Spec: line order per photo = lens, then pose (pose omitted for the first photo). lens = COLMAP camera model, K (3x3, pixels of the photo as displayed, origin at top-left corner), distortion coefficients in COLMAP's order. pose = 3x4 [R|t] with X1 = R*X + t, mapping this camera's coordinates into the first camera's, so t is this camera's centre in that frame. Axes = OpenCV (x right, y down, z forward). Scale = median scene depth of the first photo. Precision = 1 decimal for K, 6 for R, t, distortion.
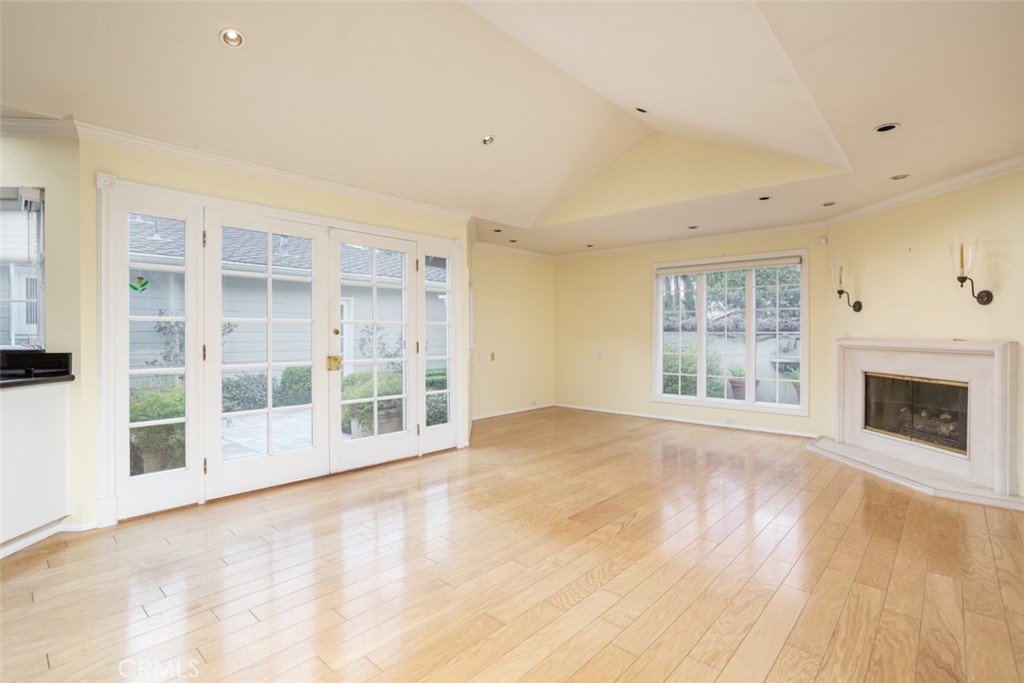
lens RADIAL K [[492.5, 0, 512.7], [0, 492.5, 340.1], [0, 0, 1]] dist [-0.036958, 0.014357]
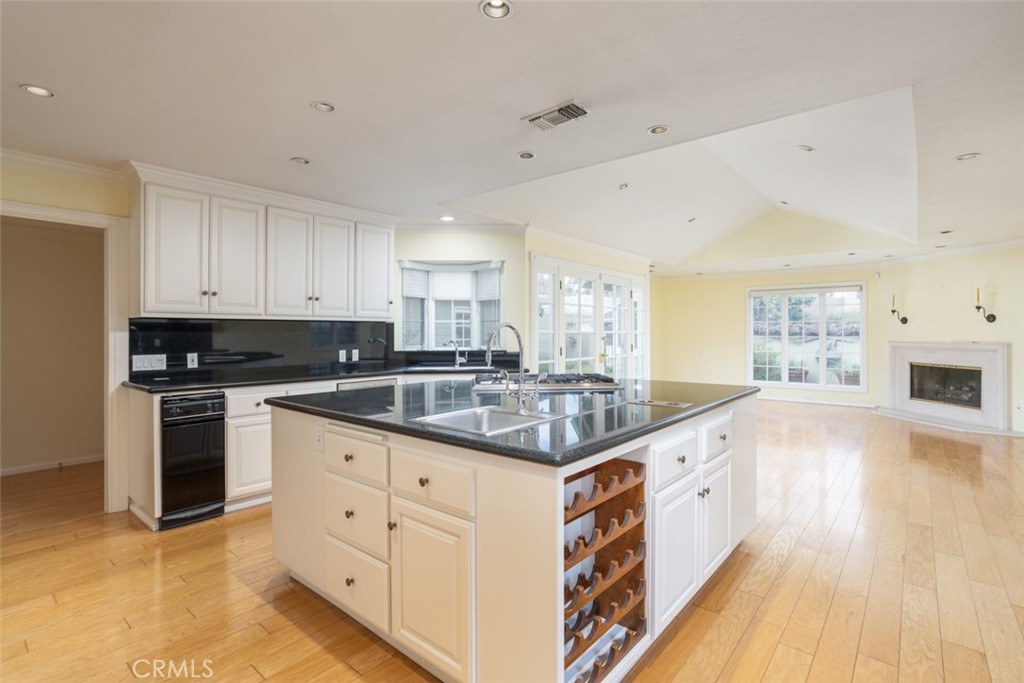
lens RADIAL K [[492.5, 0, 511.2], [0, 492.5, 332.5], [0, 0, 1]] dist [-0.036958, 0.014357]
pose [[0.999288, -0.001589, 0.037692, -0.623833], [0.002029, 0.999930, -0.011650, -0.015853], [-0.037671, 0.011719, 0.999221, -0.512603]]
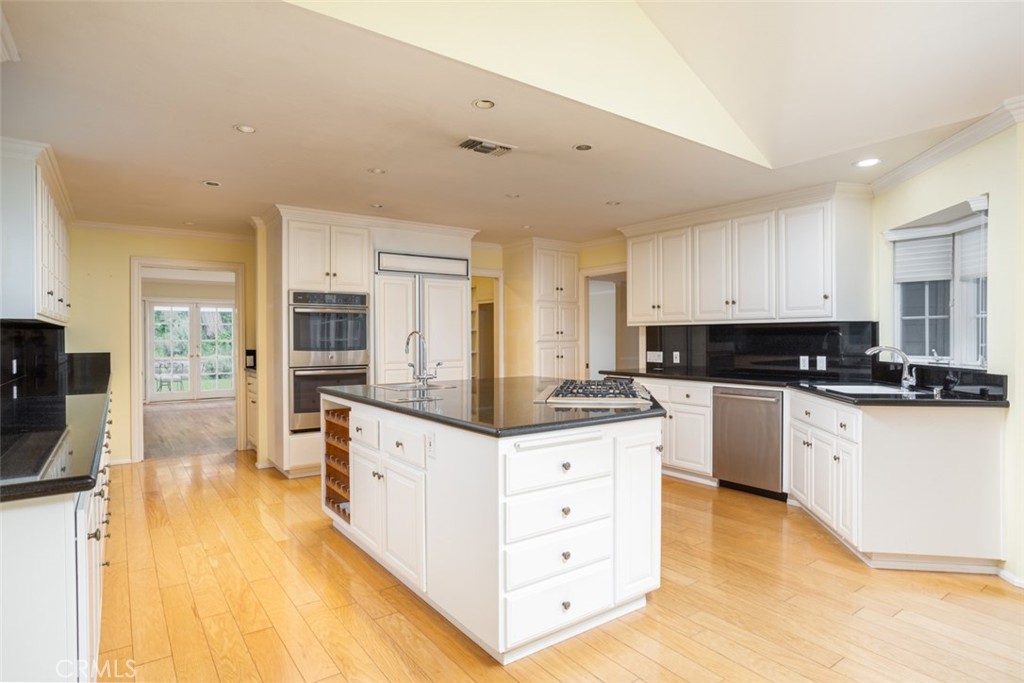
lens RADIAL K [[545.8, 0, 506.9], [0, 545.8, 342.8], [0, 0, 1]] dist [-0.023924, 0.010384]
pose [[-0.215789, 0.008409, -0.976404, 0.110856], [-0.008688, 0.999907, 0.010531, -0.020988], [0.976401, 0.010755, -0.215696, 0.187787]]
